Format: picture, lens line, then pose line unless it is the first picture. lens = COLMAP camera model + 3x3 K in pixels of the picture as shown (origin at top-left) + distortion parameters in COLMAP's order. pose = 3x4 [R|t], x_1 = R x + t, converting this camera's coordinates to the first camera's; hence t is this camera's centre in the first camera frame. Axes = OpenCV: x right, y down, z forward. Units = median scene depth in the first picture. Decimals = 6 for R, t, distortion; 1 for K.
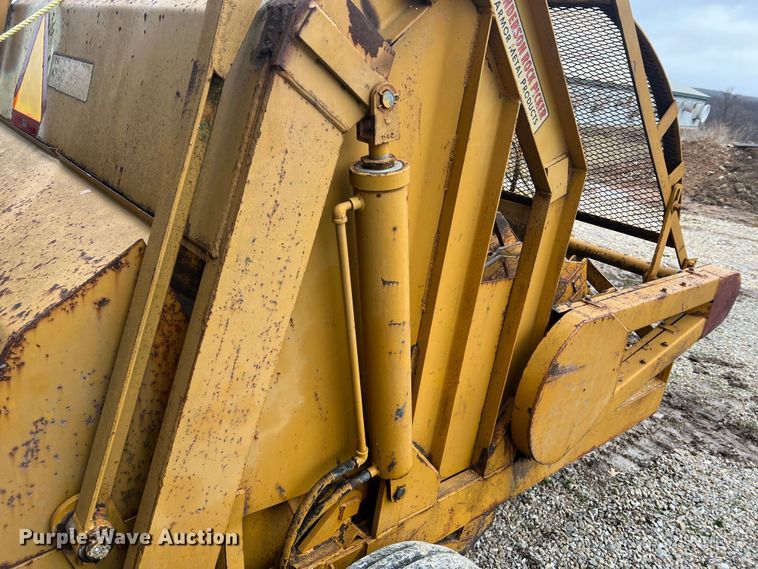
lens RADIAL K [[572.6, 0, 380.6], [0, 572.6, 290.1], [0, 0, 1]] dist [0.038988, -0.051432]
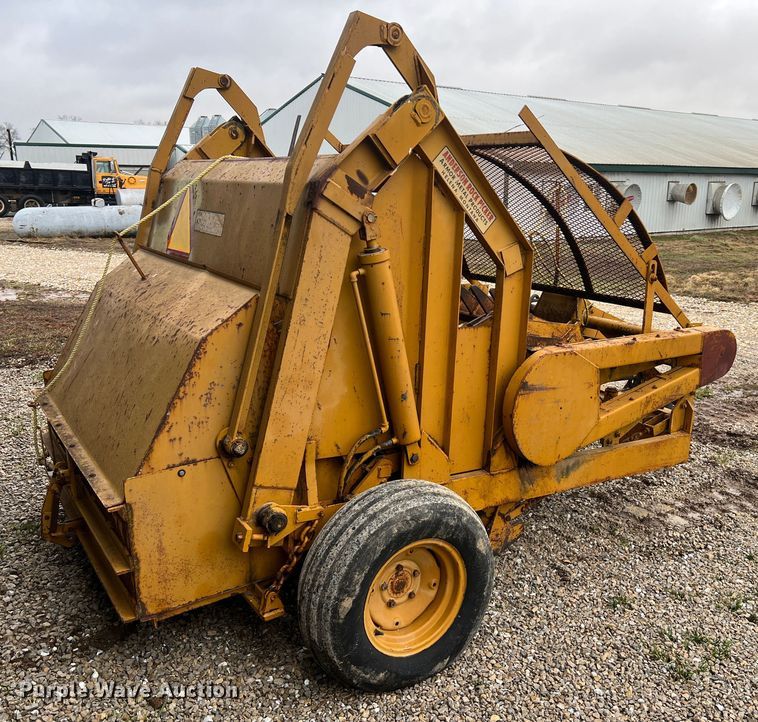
lens RADIAL K [[738.4, 0, 434.9], [0, 738.4, 383.2], [0, 0, 1]] dist [0.069516, 0.000000]
pose [[0.988558, -0.066150, -0.135559, 0.473788], [0.050726, 0.992158, -0.114232, 0.479493], [0.142053, 0.106048, 0.984162, -1.274916]]
